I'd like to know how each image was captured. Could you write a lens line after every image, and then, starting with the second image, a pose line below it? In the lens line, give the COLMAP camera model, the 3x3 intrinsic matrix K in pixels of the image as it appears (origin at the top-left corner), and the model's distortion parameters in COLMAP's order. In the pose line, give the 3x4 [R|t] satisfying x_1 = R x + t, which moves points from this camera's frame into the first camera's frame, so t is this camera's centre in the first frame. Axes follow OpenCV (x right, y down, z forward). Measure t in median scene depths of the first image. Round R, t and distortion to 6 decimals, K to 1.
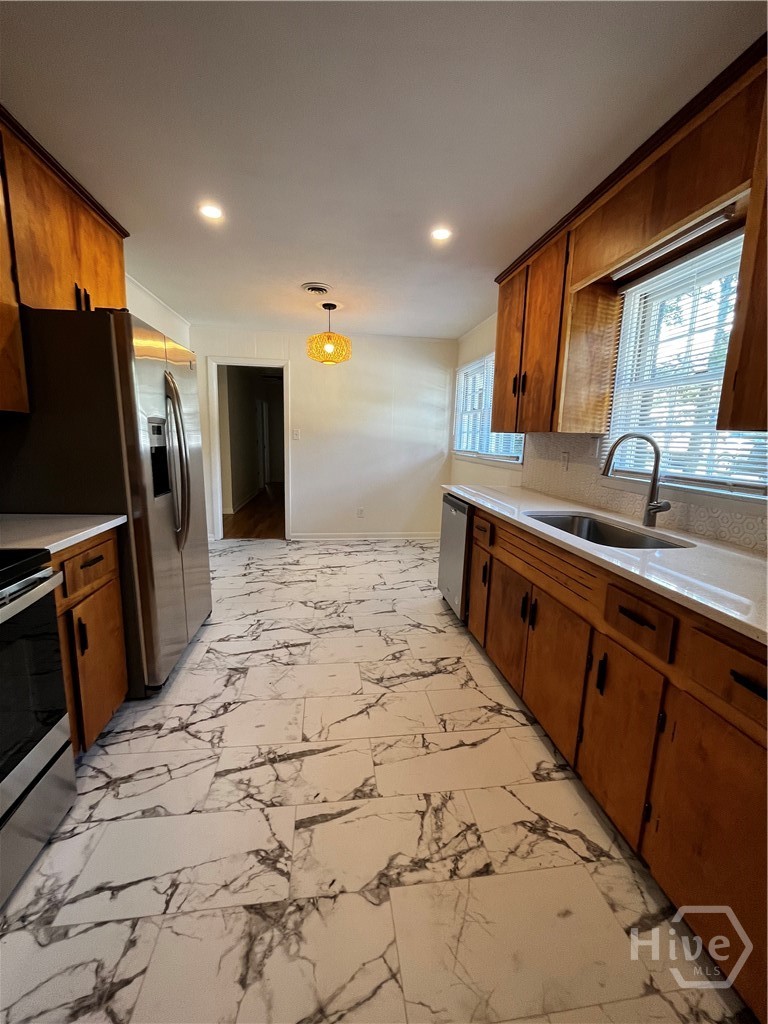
lens RADIAL K [[411.9, 0, 376.8], [0, 411.9, 508.8], [0, 0, 1]] dist [-0.003142, -0.000223]
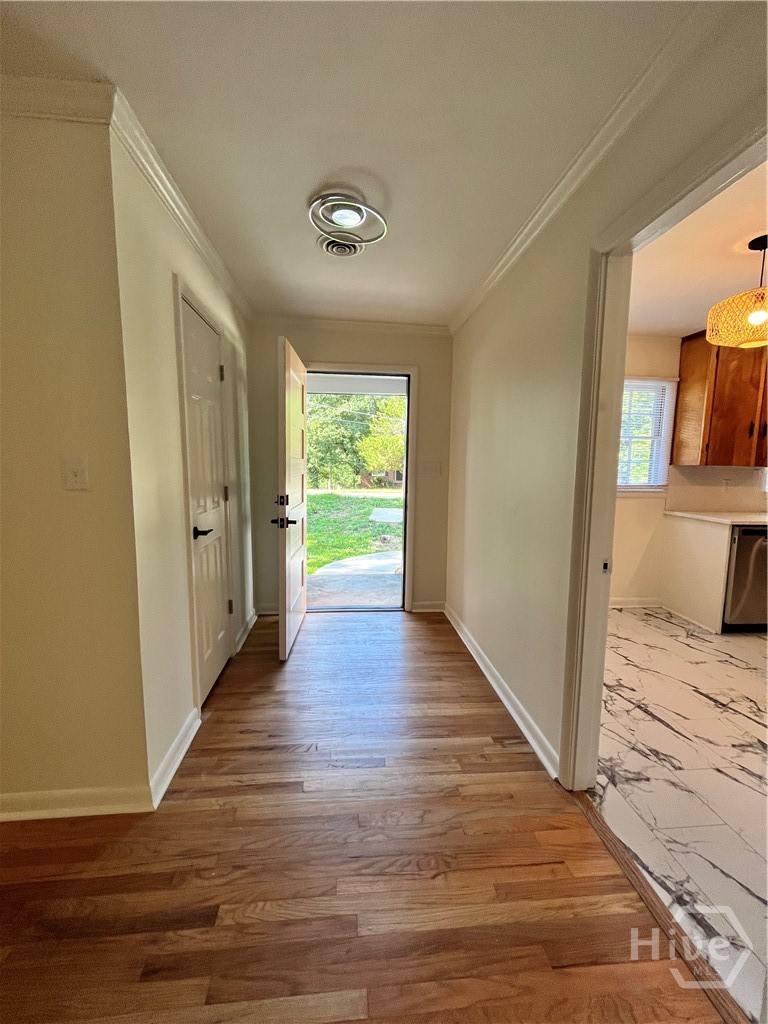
lens RADIAL K [[411.9, 0, 384.0], [0, 411.9, 509.4], [0, 0, 1]] dist [-0.003142, -0.000223]
pose [[0.028567, -0.135249, 0.990400, -1.174626], [0.161679, 0.978383, 0.128945, -0.486869], [-0.986430, 0.156444, 0.049817, 2.496755]]
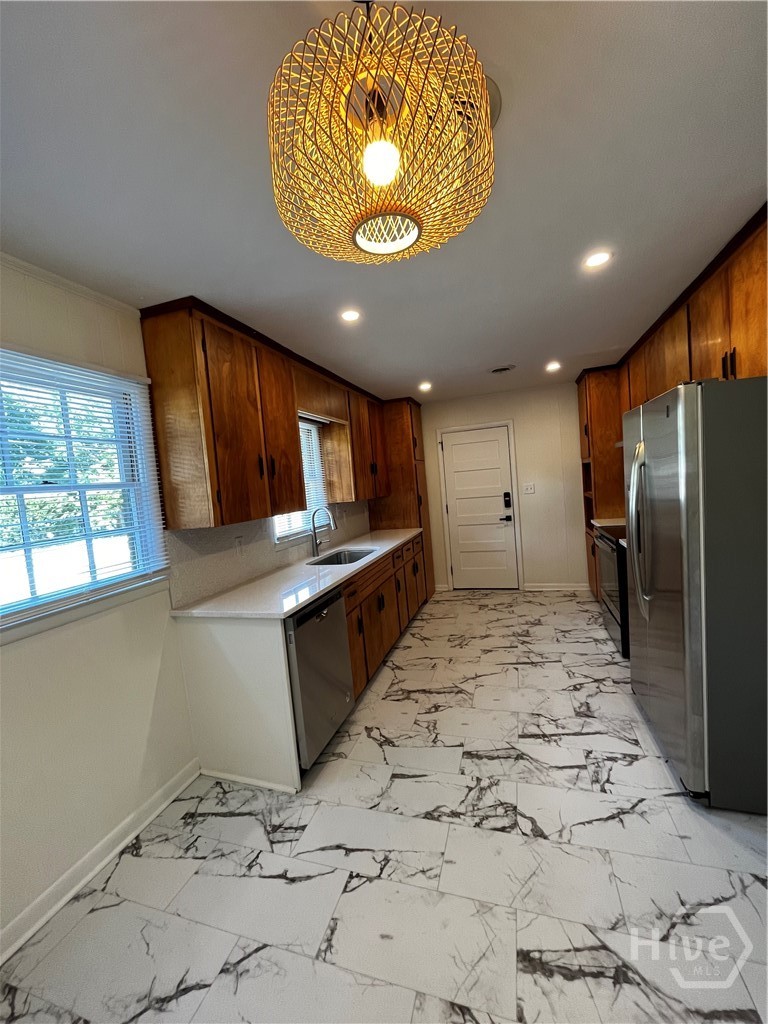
lens RADIAL K [[411.9, 0, 380.0], [0, 411.9, 507.3], [0, 0, 1]] dist [-0.003142, -0.000223]
pose [[-0.904673, 0.027665, 0.425207, -0.324041], [0.136101, 0.964379, 0.226824, -0.457777], [-0.403786, 0.263073, -0.876213, 2.027245]]
